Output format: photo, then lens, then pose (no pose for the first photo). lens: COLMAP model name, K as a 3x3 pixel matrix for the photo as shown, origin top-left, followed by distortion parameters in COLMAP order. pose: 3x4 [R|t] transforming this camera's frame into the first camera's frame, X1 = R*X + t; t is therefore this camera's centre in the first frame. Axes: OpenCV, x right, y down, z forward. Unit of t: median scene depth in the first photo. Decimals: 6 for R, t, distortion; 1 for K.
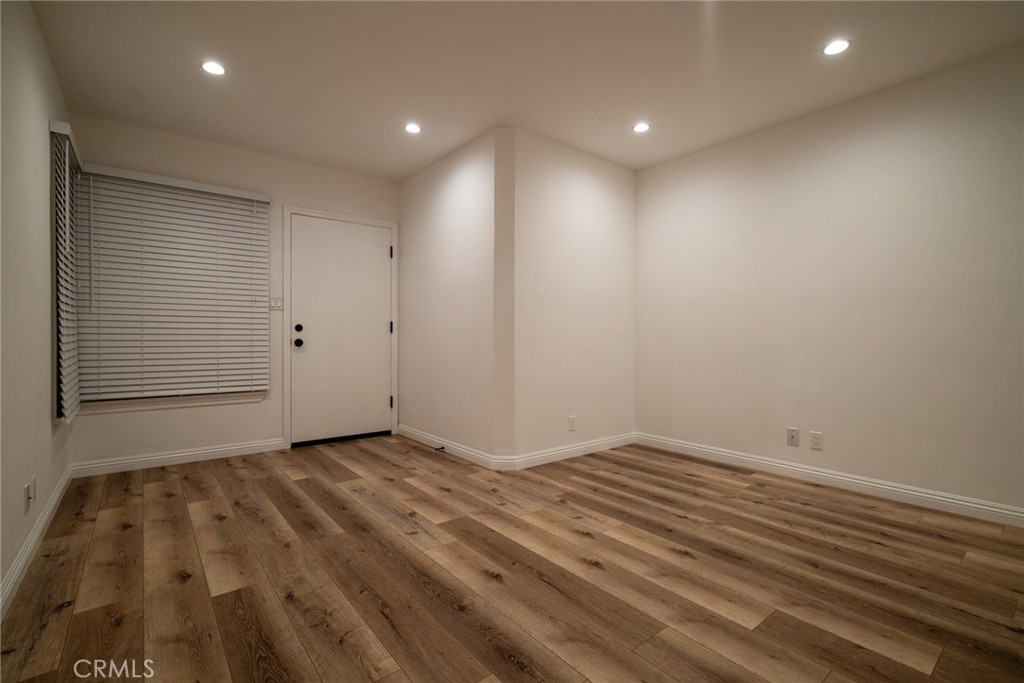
lens RADIAL K [[460.1, 0, 512.0], [0, 460.1, 341.5], [0, 0, 1]] dist [-0.001854, 0.000586]
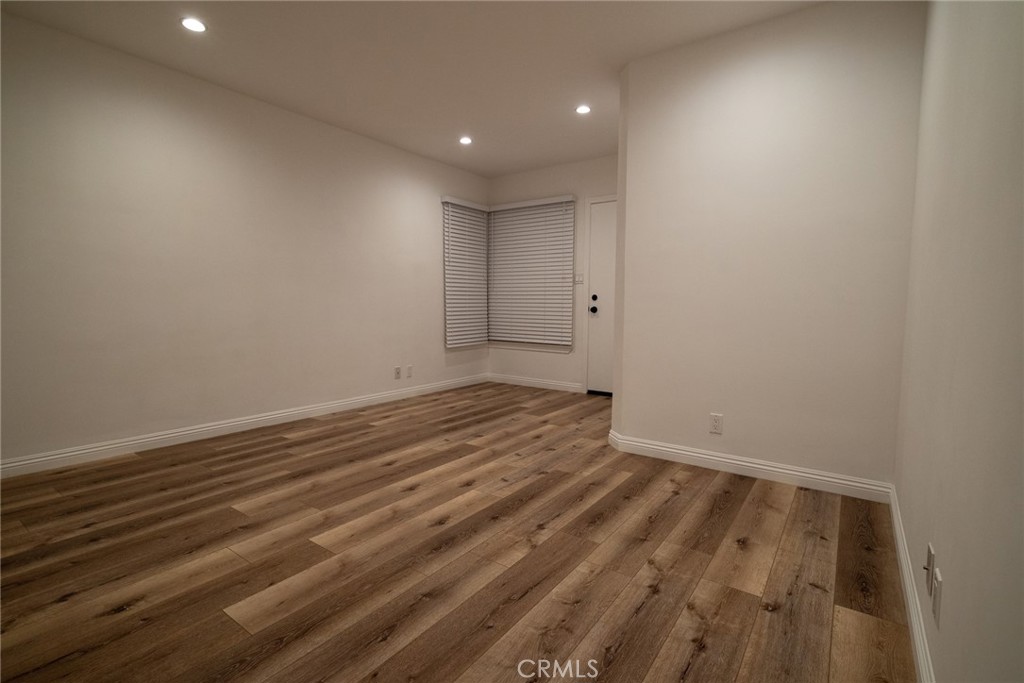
lens RADIAL K [[474.1, 0, 512.0], [0, 474.1, 341.5], [0, 0, 1]] dist [0.000719, 0.001028]
pose [[0.268500, 0.076215, -0.960260, 1.171167], [-0.015725, 0.997079, 0.074740, -0.007411], [0.963151, -0.004968, 0.268914, 0.746914]]
